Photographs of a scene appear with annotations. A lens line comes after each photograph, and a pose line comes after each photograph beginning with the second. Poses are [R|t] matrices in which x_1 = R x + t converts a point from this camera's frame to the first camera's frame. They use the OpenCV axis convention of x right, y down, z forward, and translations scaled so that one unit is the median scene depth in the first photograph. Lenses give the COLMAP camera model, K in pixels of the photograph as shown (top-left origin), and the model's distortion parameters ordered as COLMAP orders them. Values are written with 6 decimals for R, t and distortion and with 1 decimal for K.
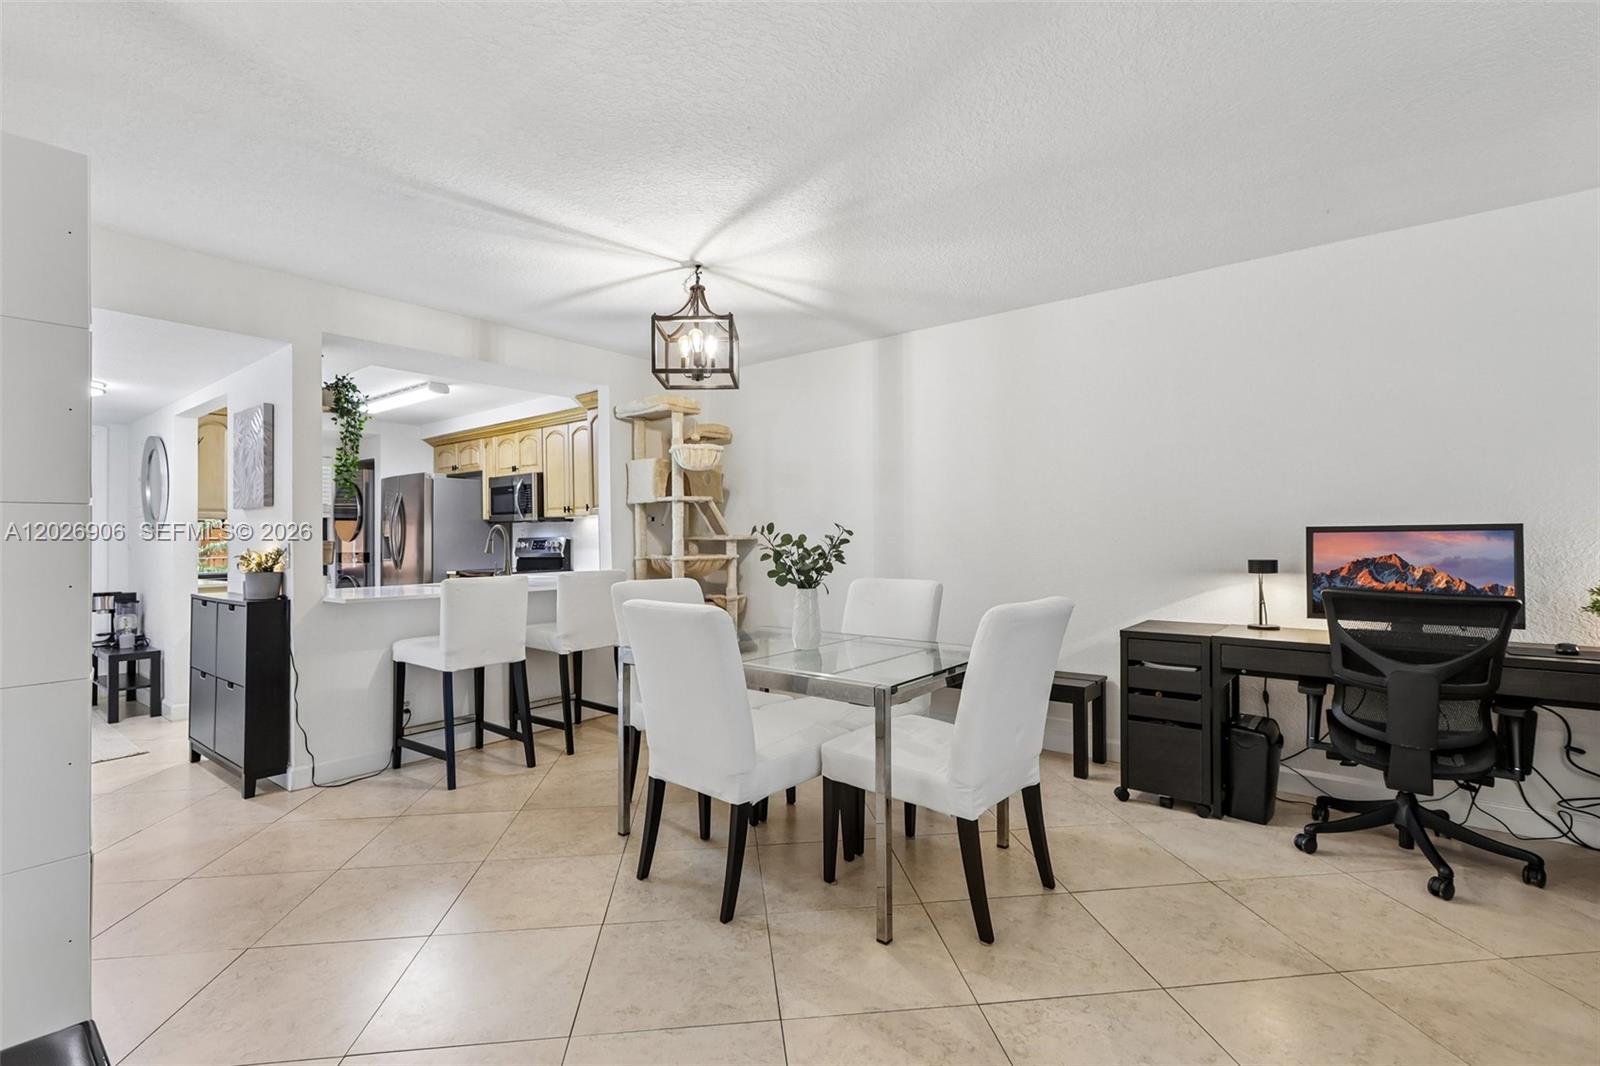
lens RADIAL K [[728.4, 0, 784.5], [0, 728.4, 540.4], [0, 0, 1]] dist [-0.003931, -0.000752]
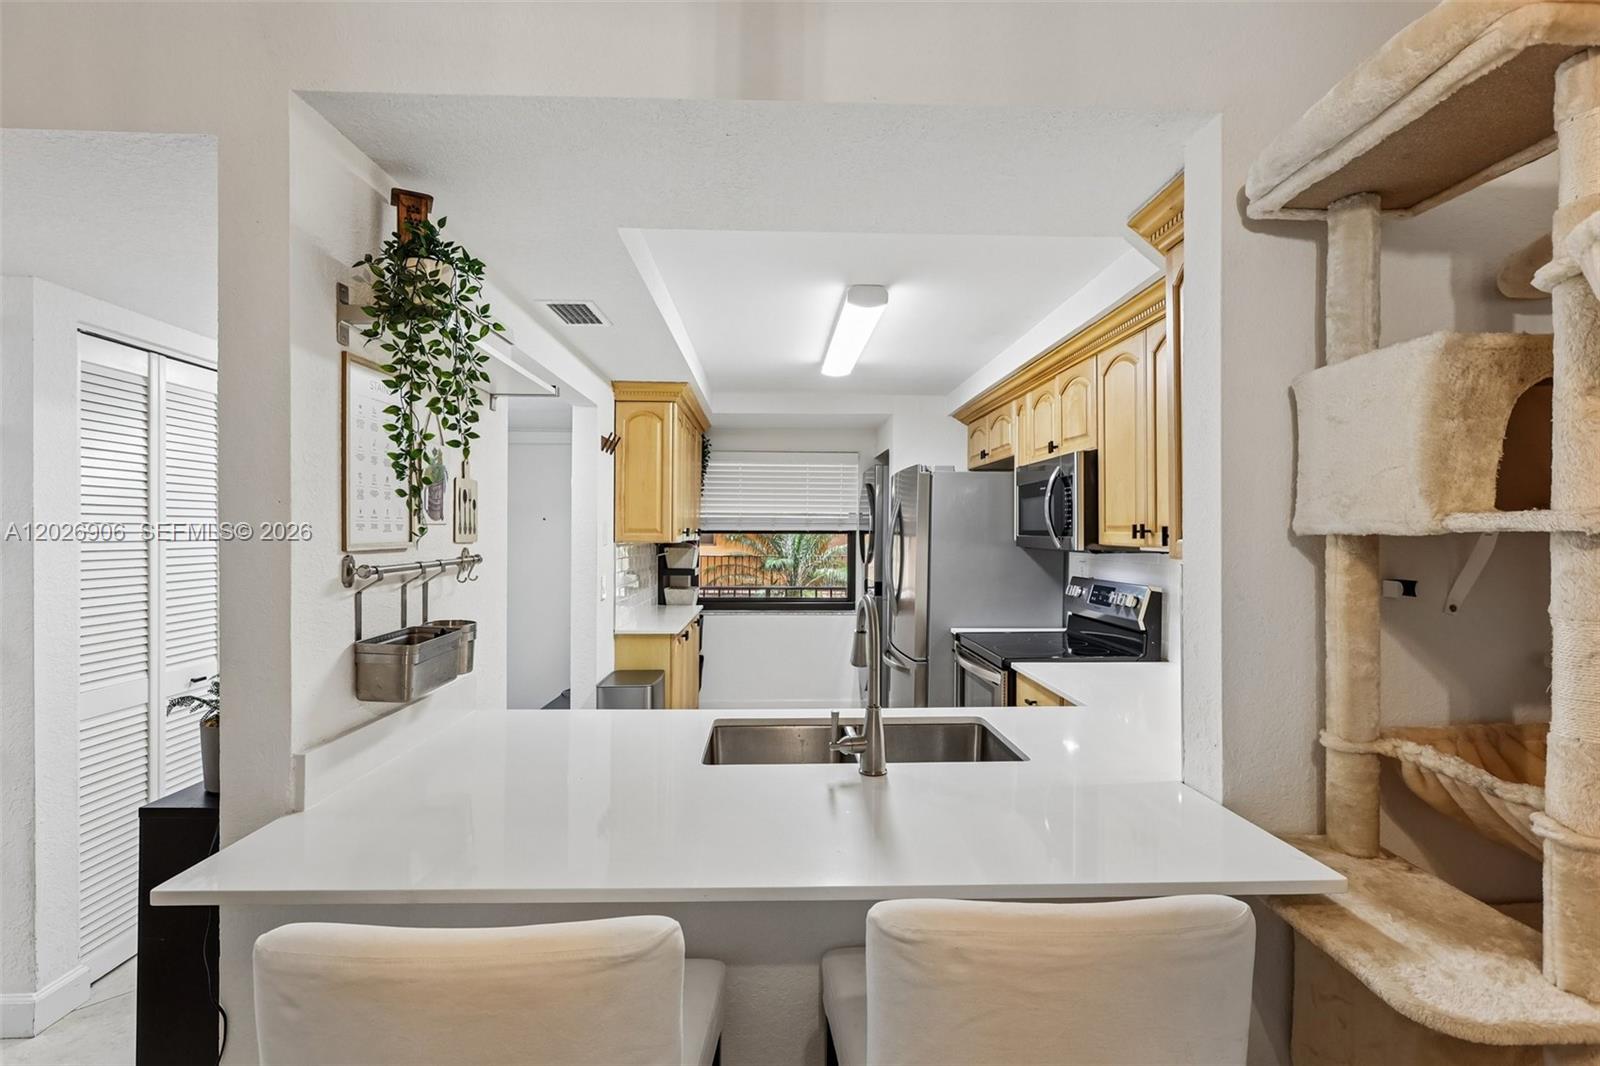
lens RADIAL K [[728.4, 0, 800.4], [0, 728.4, 531.4], [0, 0, 1]] dist [-0.003931, -0.000752]
pose [[0.666531, 0.010829, -0.745399, -0.179741], [-0.012546, 0.999916, 0.003308, -0.065720], [0.745372, 0.007147, 0.666610, 0.901643]]
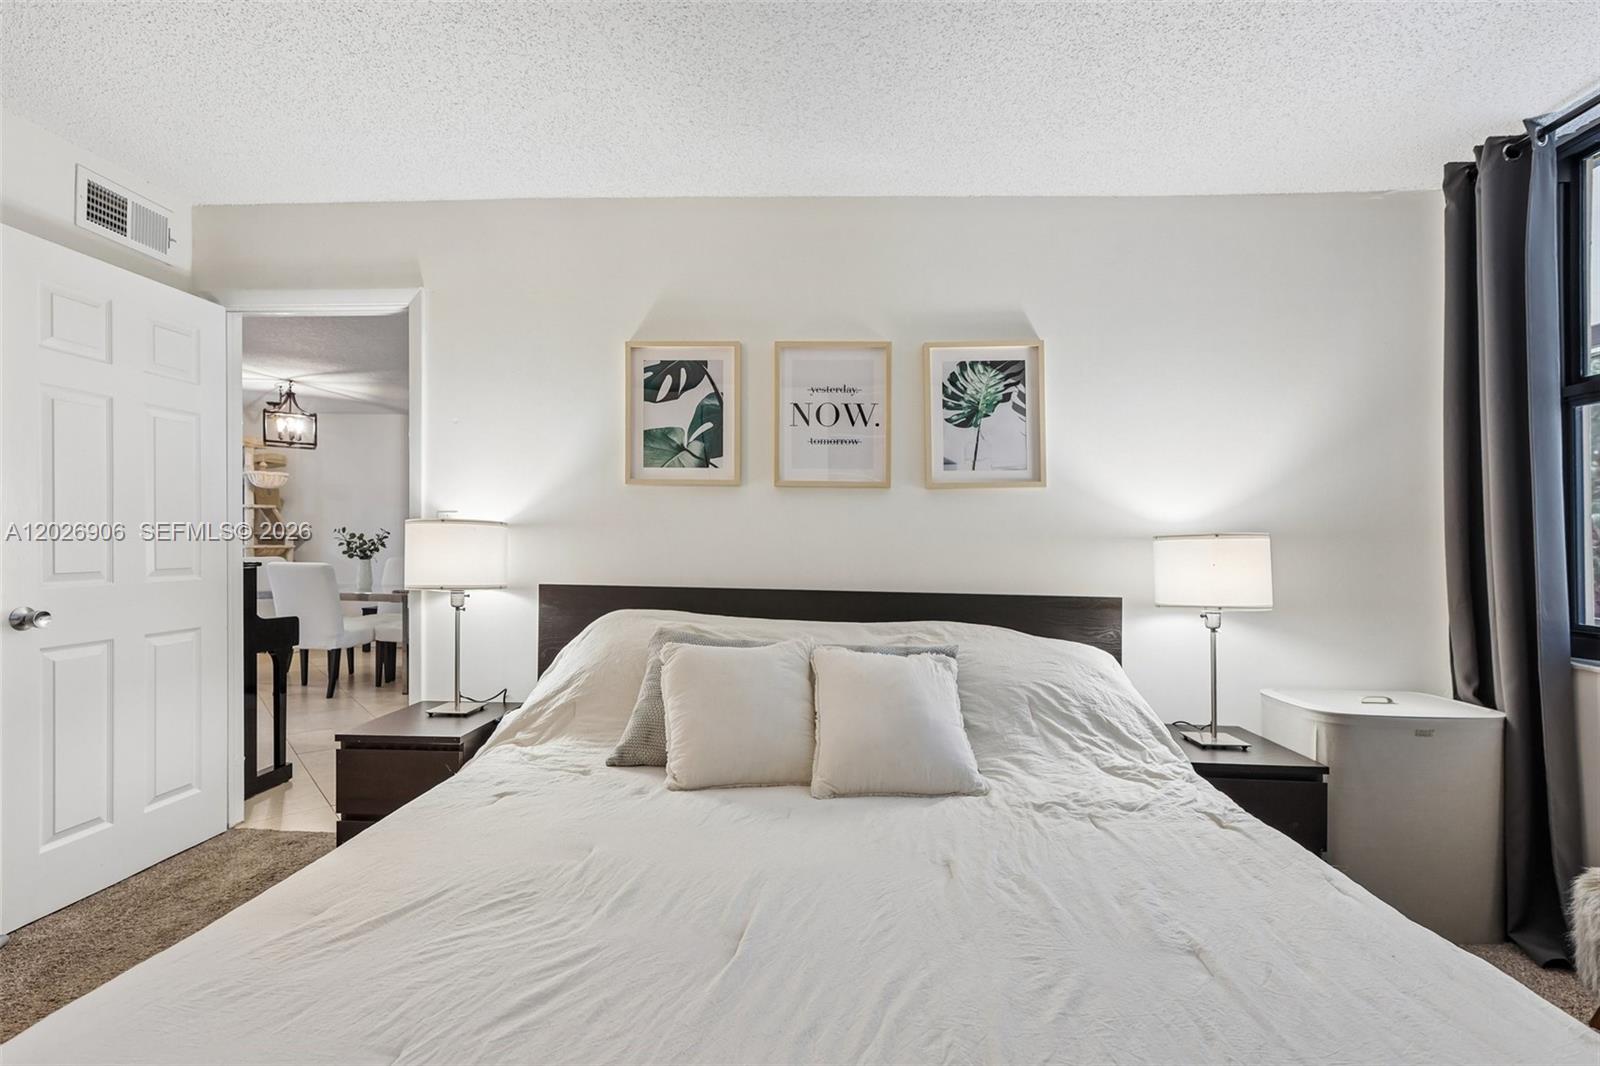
lens RADIAL K [[728.4, 0, 821.4], [0, 728.4, 563.2], [0, 0, 1]] dist [-0.003931, -0.000752]
pose [[0.791330, 0.007322, 0.611346, -0.160641], [-0.022316, 0.999608, 0.016915, 0.009846], [-0.610982, -0.027028, 0.791183, -1.113761]]
